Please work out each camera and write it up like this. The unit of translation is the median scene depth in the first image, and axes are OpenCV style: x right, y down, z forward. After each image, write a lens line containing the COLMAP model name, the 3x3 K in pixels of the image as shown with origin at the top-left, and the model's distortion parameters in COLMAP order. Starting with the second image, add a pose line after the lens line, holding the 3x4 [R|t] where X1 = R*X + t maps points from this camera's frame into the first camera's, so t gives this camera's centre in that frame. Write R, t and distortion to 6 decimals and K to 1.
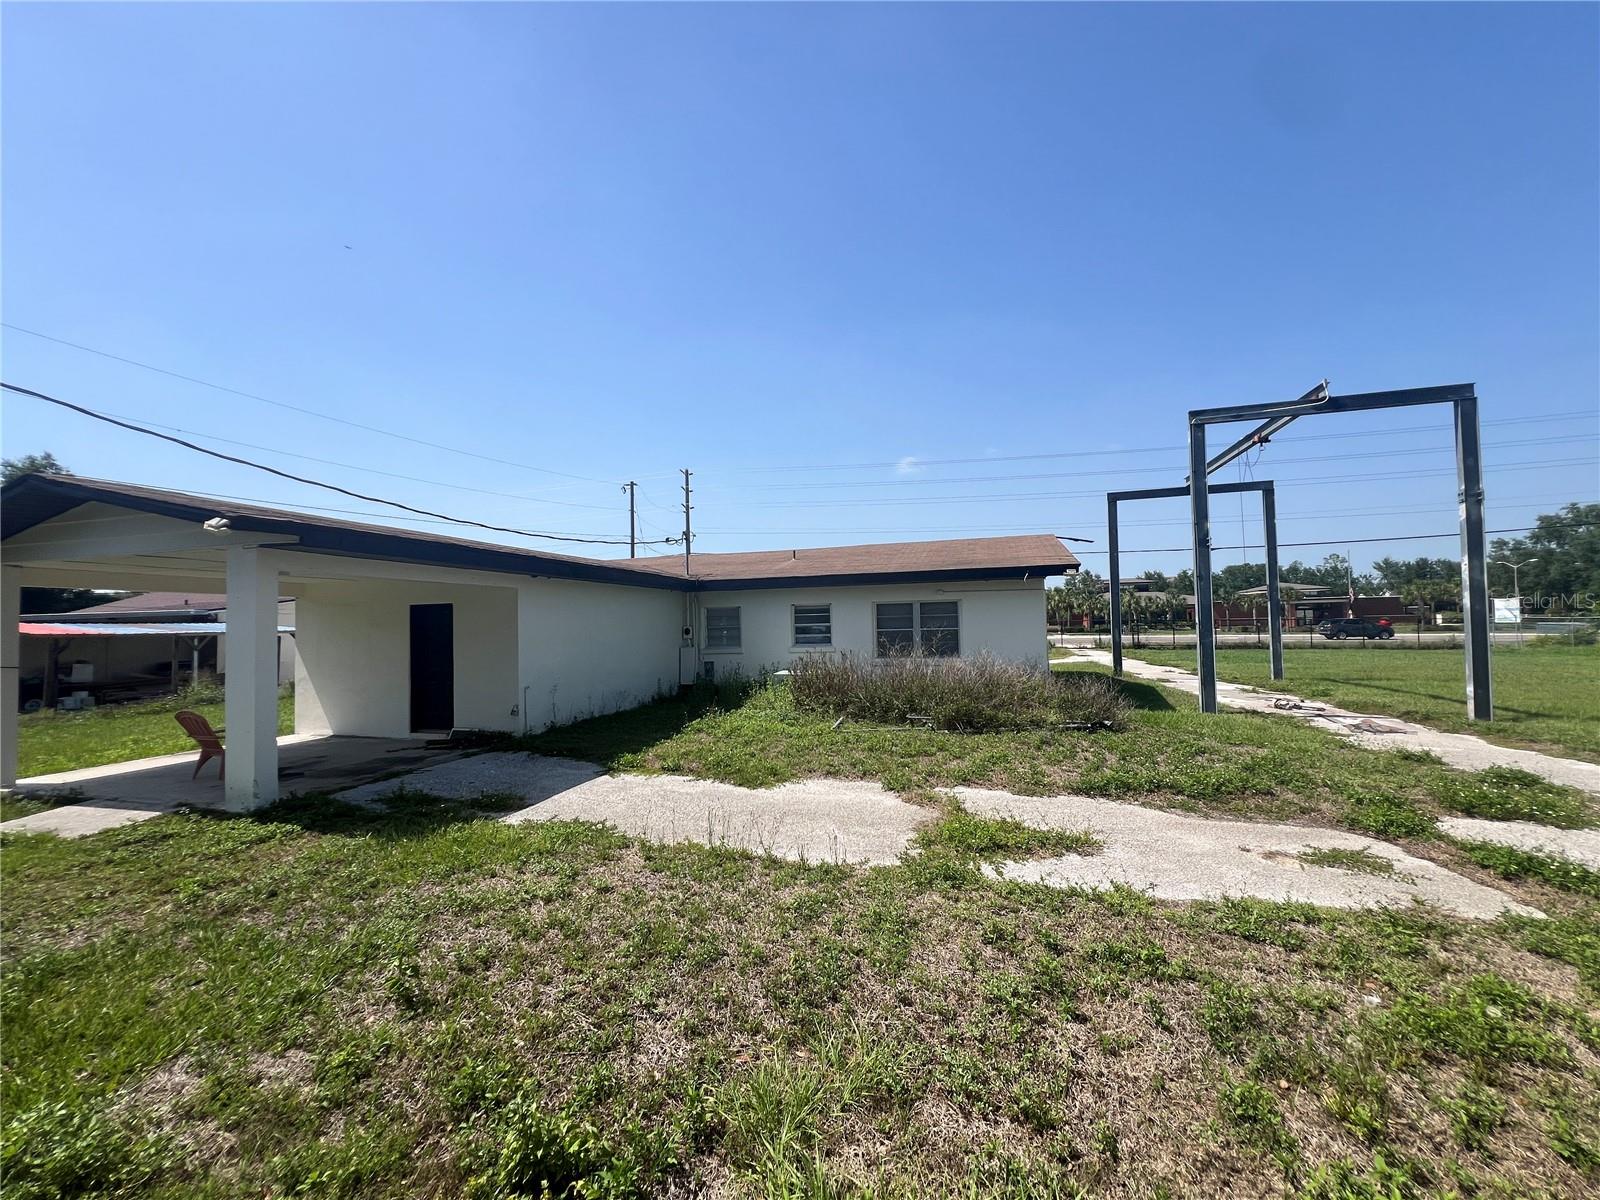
lens RADIAL K [[639.6, 0, 799.6], [0, 639.6, 595.7], [0, 0, 1]] dist [-0.000660, 0.000672]
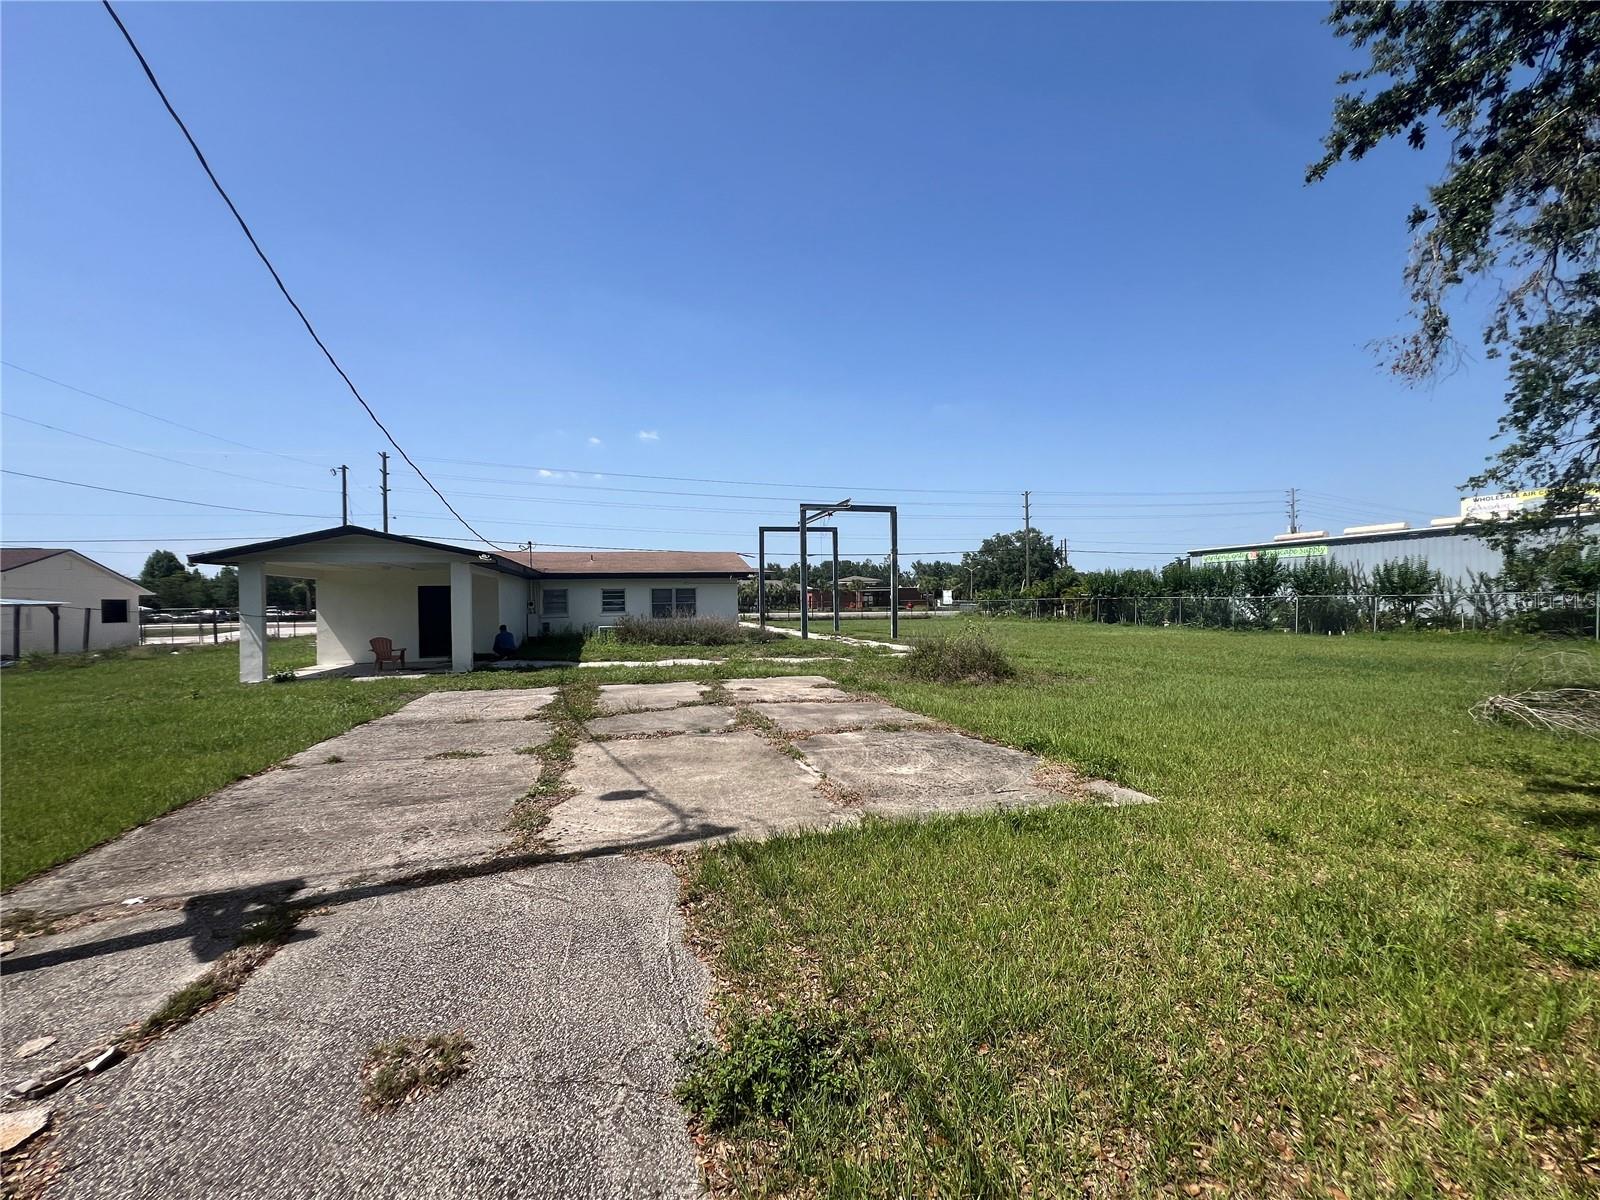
lens RADIAL K [[639.6, 0, 799.6], [0, 639.6, 595.7], [0, 0, 1]] dist [-0.000660, 0.000672]
pose [[0.852755, 0.011111, 0.522193, -0.439822], [-0.025280, 0.999480, 0.020017, -0.014498], [-0.521699, -0.030271, 0.852592, -0.723141]]
